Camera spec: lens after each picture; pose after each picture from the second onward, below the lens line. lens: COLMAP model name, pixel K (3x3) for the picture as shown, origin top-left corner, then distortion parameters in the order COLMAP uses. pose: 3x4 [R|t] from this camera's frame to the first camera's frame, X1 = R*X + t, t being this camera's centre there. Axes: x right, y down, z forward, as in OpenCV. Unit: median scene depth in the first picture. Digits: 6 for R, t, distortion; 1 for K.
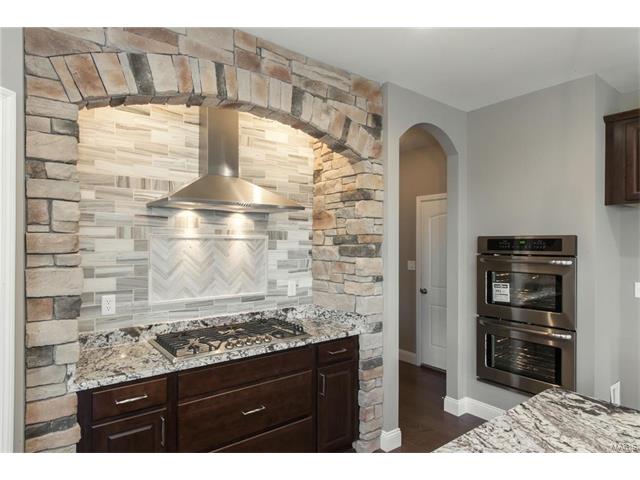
lens RADIAL K [[372.4, 0, 327.7], [0, 372.4, 244.1], [0, 0, 1]] dist [-0.003266, 0.000428]
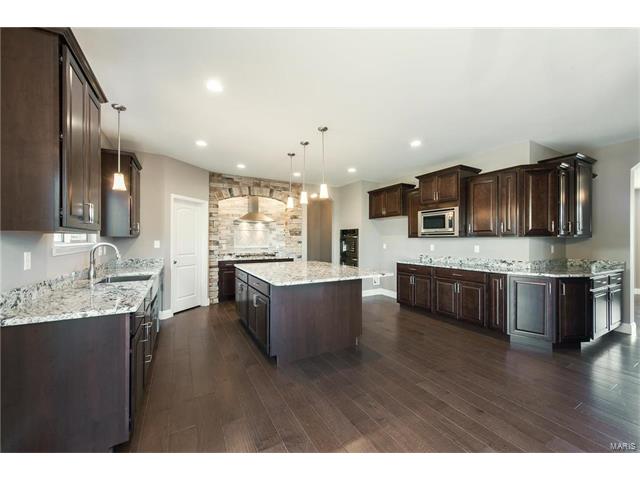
lens RADIAL K [[252.7, 0, 326.7], [0, 252.7, 240.6], [0, 0, 1]] dist [0.010643, -0.001849]
pose [[0.990441, -0.000130, -0.137937, 0.766825], [-0.000051, 0.999999, -0.001309, 0.092331], [0.137937, 0.001303, 0.990440, -1.346447]]
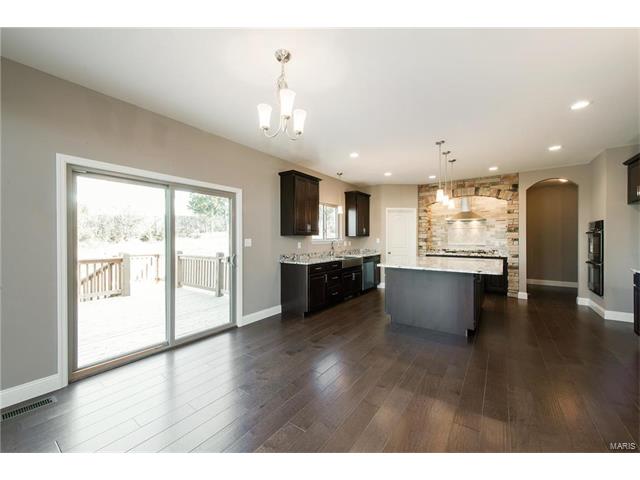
lens RADIAL K [[252.7, 0, 318.6], [0, 252.7, 239.3], [0, 0, 1]] dist [0.010643, -0.001849]
pose [[0.272193, 0.001008, -0.962242, 1.846662], [0.001801, 0.999997, 0.001557, 0.095301], [0.962241, -0.002157, 0.272191, -1.177416]]
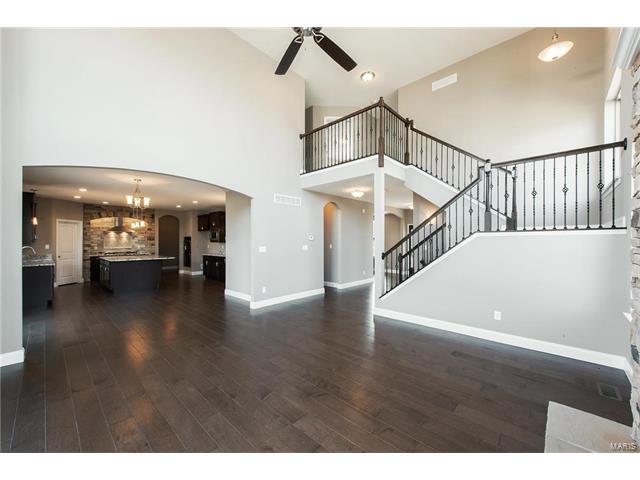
lens RADIAL K [[252.7, 0, 326.9], [0, 252.7, 240.4], [0, 0, 1]] dist [0.010643, -0.001849]
pose [[0.984298, -0.002523, 0.176498, 2.228641], [0.003373, 0.999984, -0.004513, 0.062635], [-0.176484, 0.005037, 0.984291, -3.500865]]
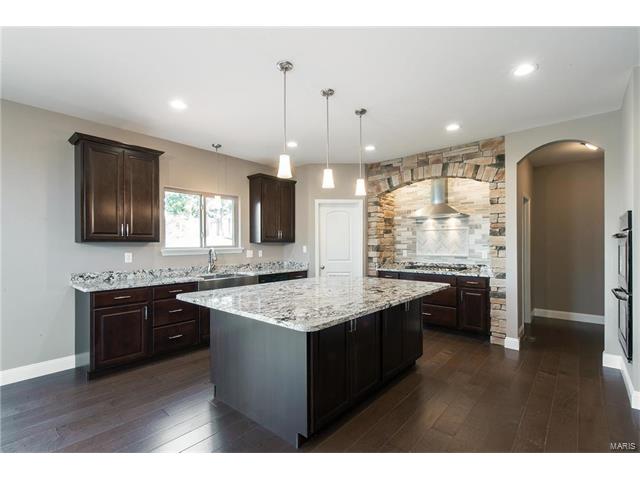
lens RADIAL K [[299.3, 0, 321.2], [0, 299.3, 245.9], [0, 0, 1]] dist [-0.001054, -0.000977]
pose [[0.184813, 0.001980, -0.982772, 1.527334], [0.002539, 0.999994, 0.002492, 0.086367], [0.982771, -0.002956, 0.184806, -0.105902]]
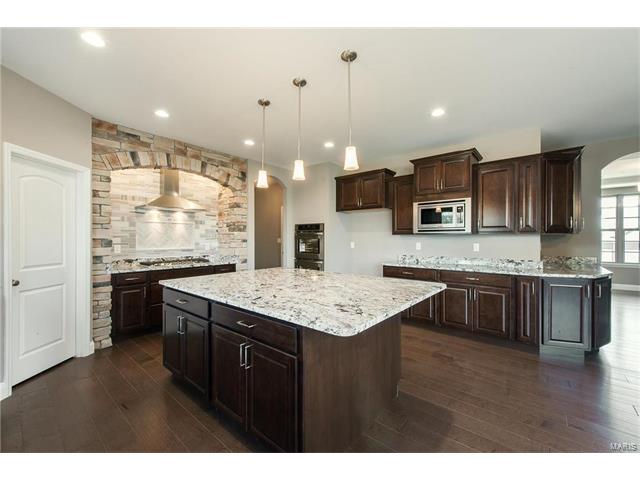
lens RADIAL K [[264.3, 0, 326.5], [0, 264.3, 239.3], [0, 0, 1]] dist [0.010802, -0.002533]
pose [[0.975876, -0.003498, 0.218299, 0.312189], [0.003061, 0.999993, 0.002338, 0.091546], [-0.218305, -0.001614, 0.975879, -0.860520]]
